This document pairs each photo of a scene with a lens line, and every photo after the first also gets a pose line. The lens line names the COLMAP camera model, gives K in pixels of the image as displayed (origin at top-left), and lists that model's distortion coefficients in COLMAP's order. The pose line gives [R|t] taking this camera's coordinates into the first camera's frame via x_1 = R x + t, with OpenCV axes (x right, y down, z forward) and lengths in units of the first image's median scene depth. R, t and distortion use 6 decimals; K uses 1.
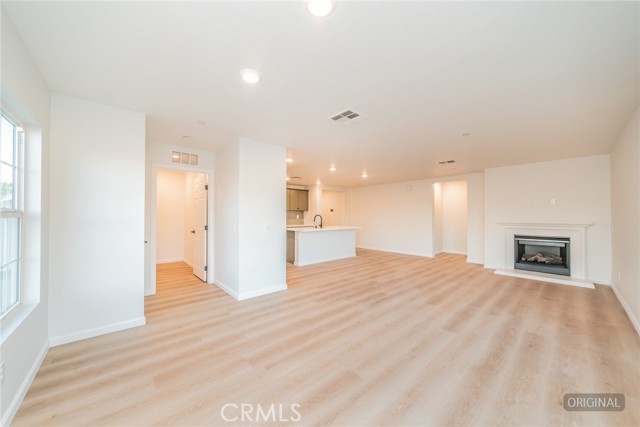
lens RADIAL K [[227.6, 0, 320.0], [0, 227.6, 213.5], [0, 0, 1]] dist [0.000218, 0.000019]
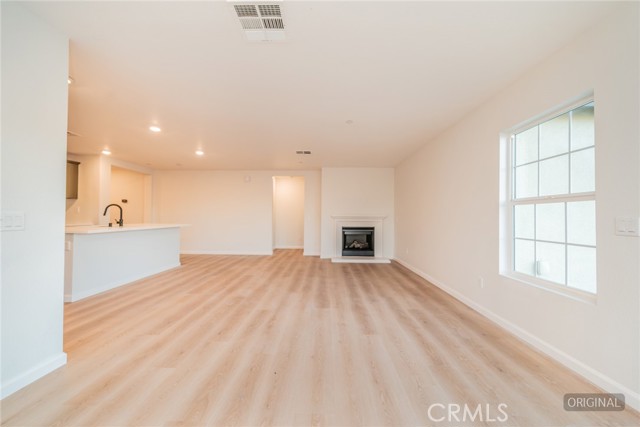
lens RADIAL K [[235.2, 0, 320.0], [0, 235.2, 213.5], [0, 0, 1]] dist [-0.000060, 0.000027]
pose [[0.684419, 0.011335, 0.729000, -0.121946], [-0.013680, 0.999903, -0.002703, 0.033875], [-0.728960, -0.008123, 0.684508, 0.293168]]
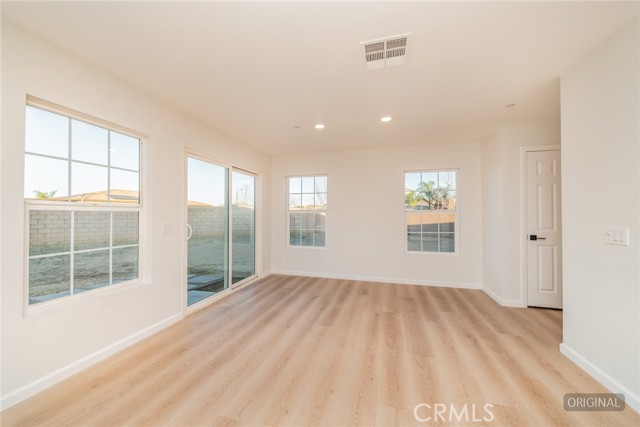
lens RADIAL K [[235.2, 0, 320.0], [0, 235.2, 213.5], [0, 0, 1]] dist [-0.000060, 0.000027]
pose [[-0.845679, -0.011846, -0.533560, 0.379324], [0.000750, 0.999726, -0.023386, 0.023900], [0.533691, -0.020177, -0.845439, 0.877513]]
